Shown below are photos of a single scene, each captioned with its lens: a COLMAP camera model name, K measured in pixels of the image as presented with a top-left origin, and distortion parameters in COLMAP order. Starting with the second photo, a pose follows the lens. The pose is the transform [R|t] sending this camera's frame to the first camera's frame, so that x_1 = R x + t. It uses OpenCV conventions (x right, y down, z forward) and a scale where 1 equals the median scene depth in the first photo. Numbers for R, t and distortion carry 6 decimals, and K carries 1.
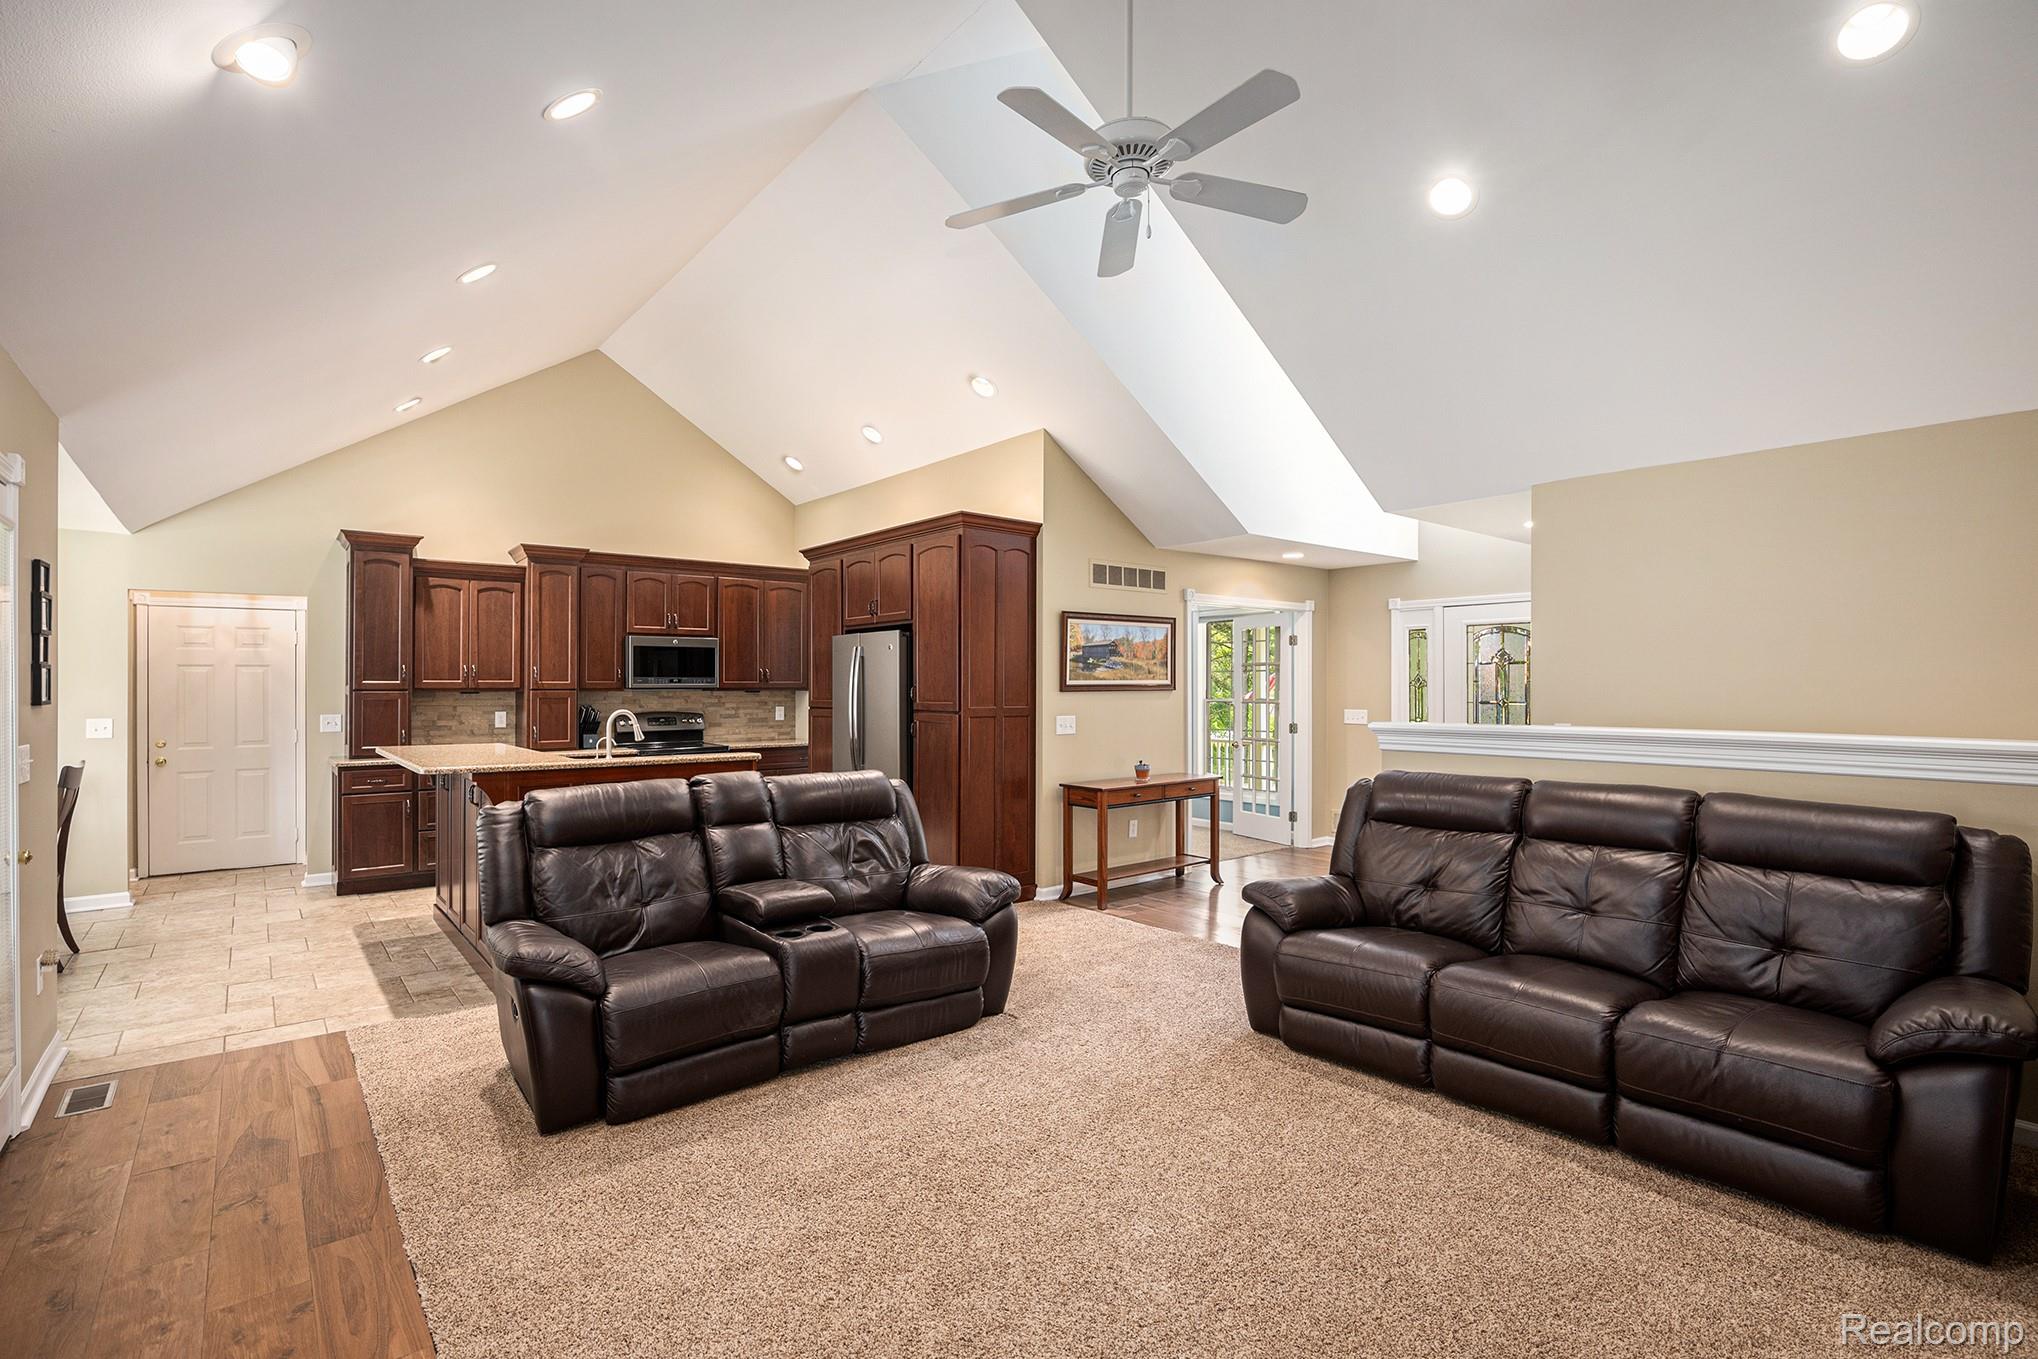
lens RADIAL K [[950.9, 0, 1009.5], [0, 950.9, 684.4], [0, 0, 1]] dist [-0.025035, 0.003590]
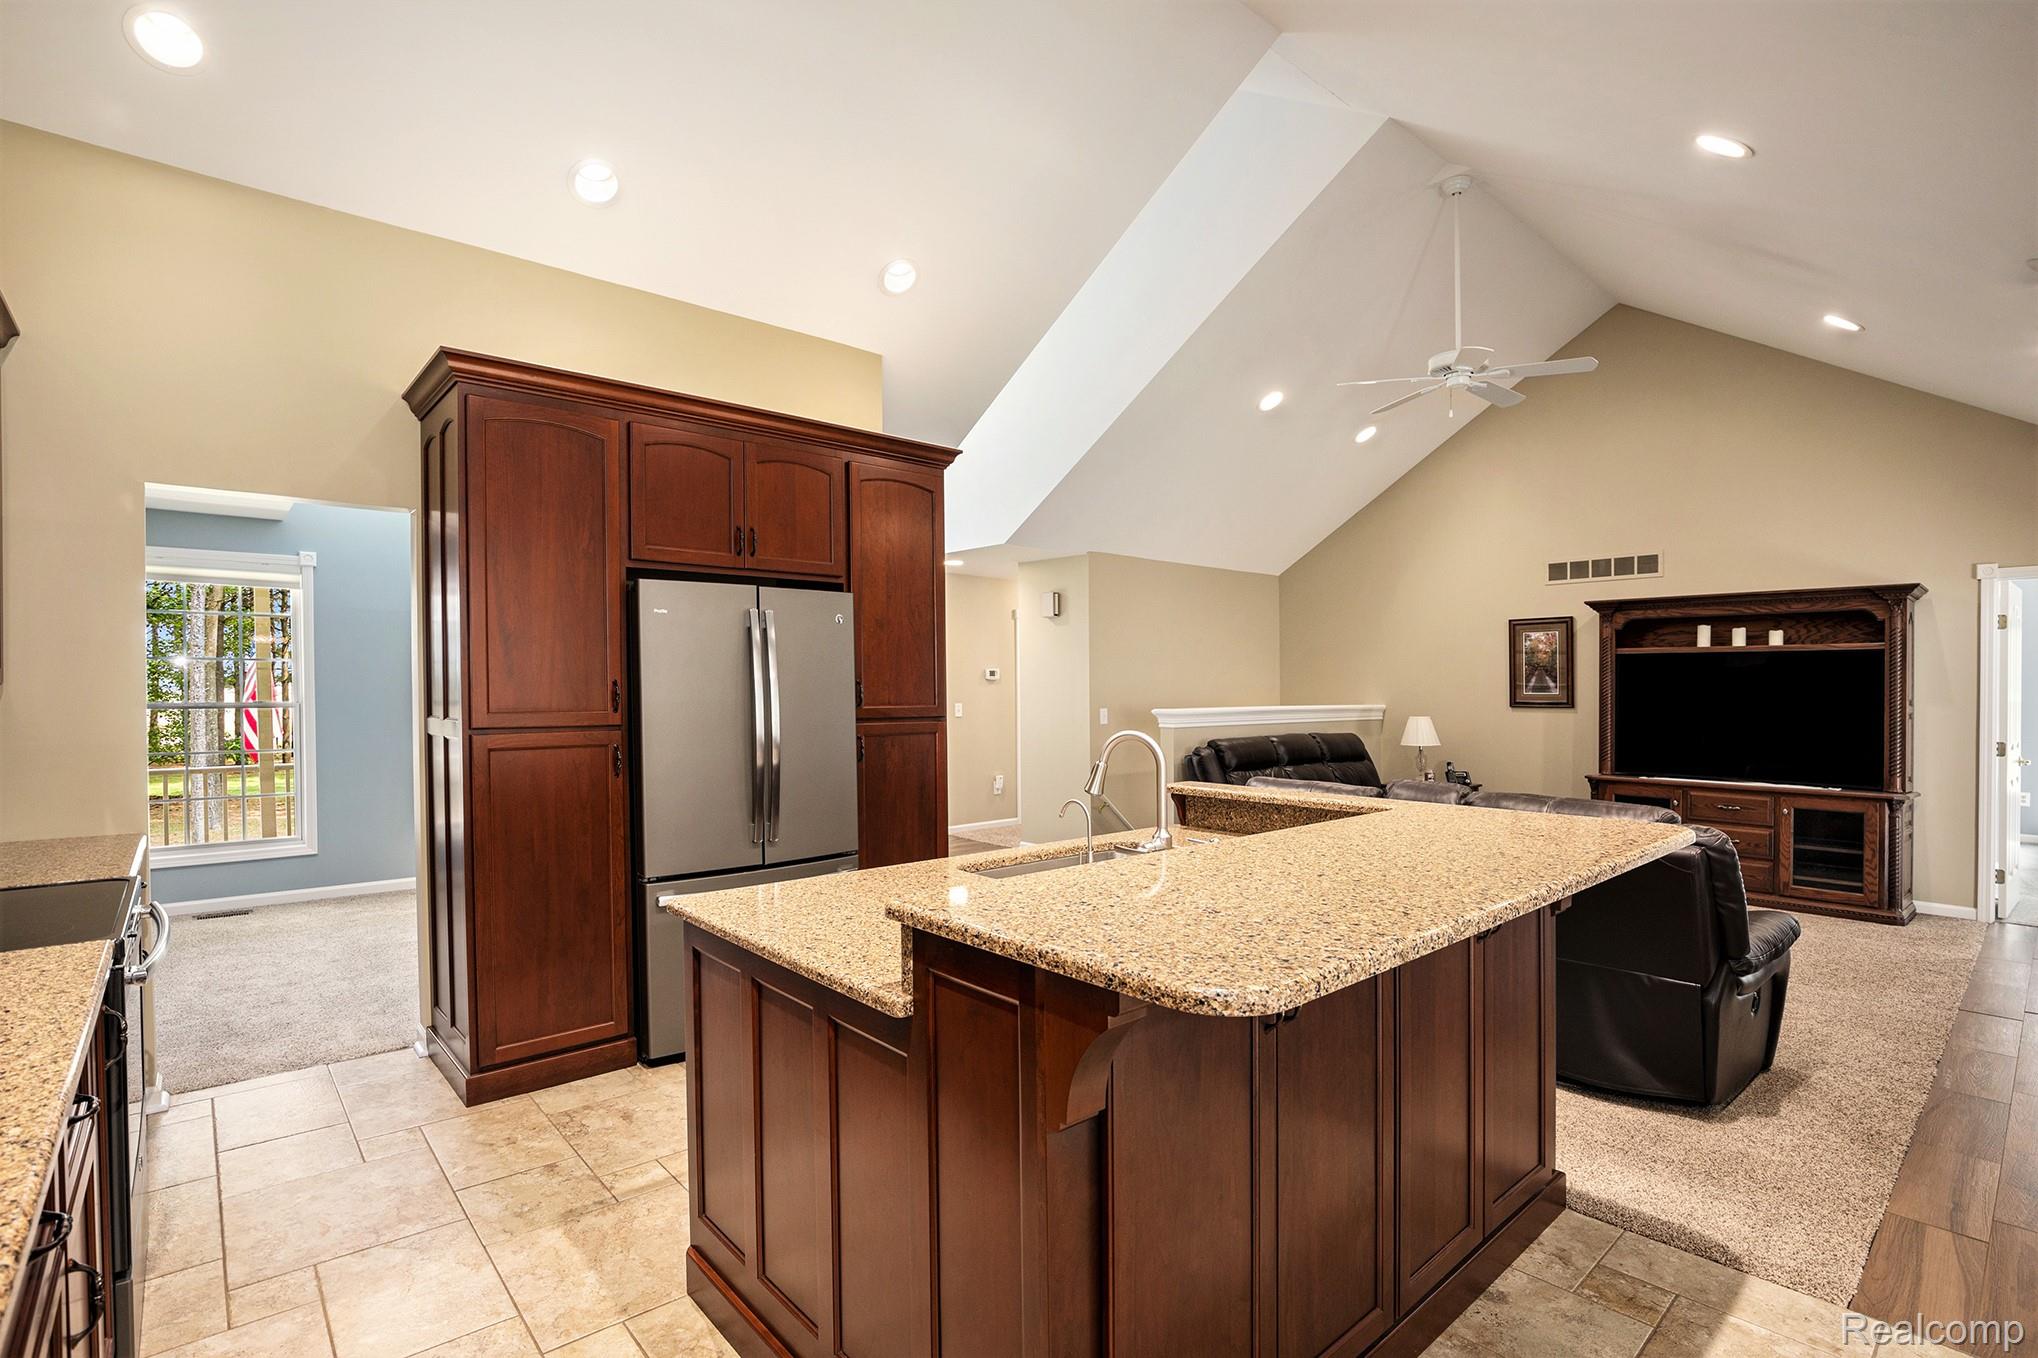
lens RADIAL K [[950.9, 0, 1012.1], [0, 950.9, 690.7], [0, 0, 1]] dist [-0.025035, 0.003590]
pose [[-0.034848, -0.005308, 0.999379, -0.677364], [-0.006750, 0.999964, 0.005075, 0.004762], [-0.999370, -0.006569, -0.034883, 0.830657]]
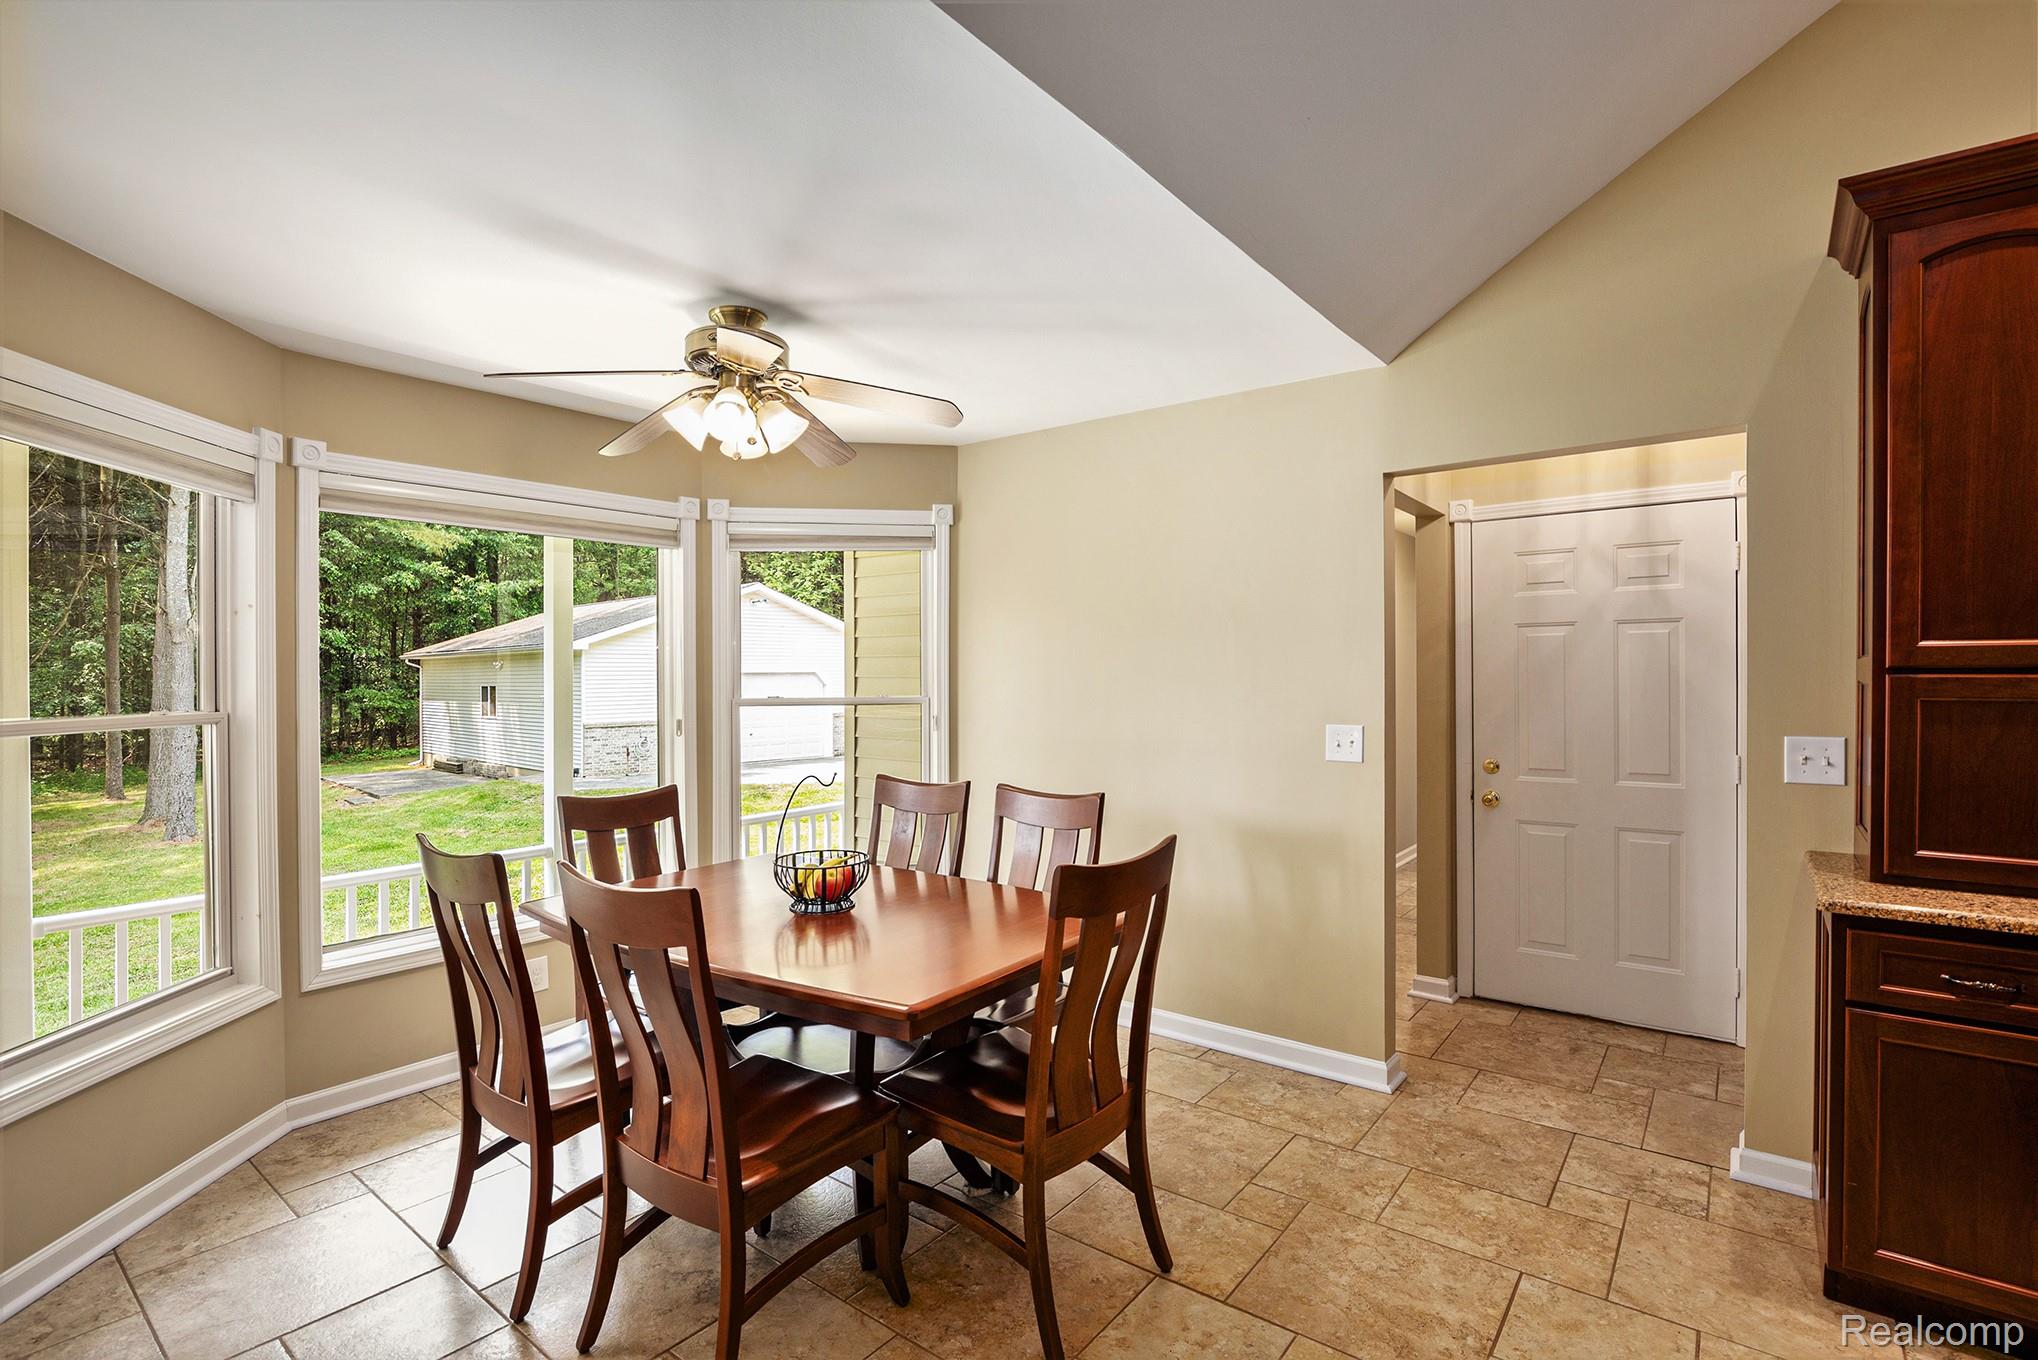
lens RADIAL K [[950.9, 0, 997.4], [0, 950.9, 666.6], [0, 0, 1]] dist [-0.025035, 0.003590]
pose [[0.212509, -0.003322, -0.977154, -0.422420], [0.005146, 0.999984, -0.002280, 0.003933], [0.977146, -0.004544, 0.212522, 0.595790]]
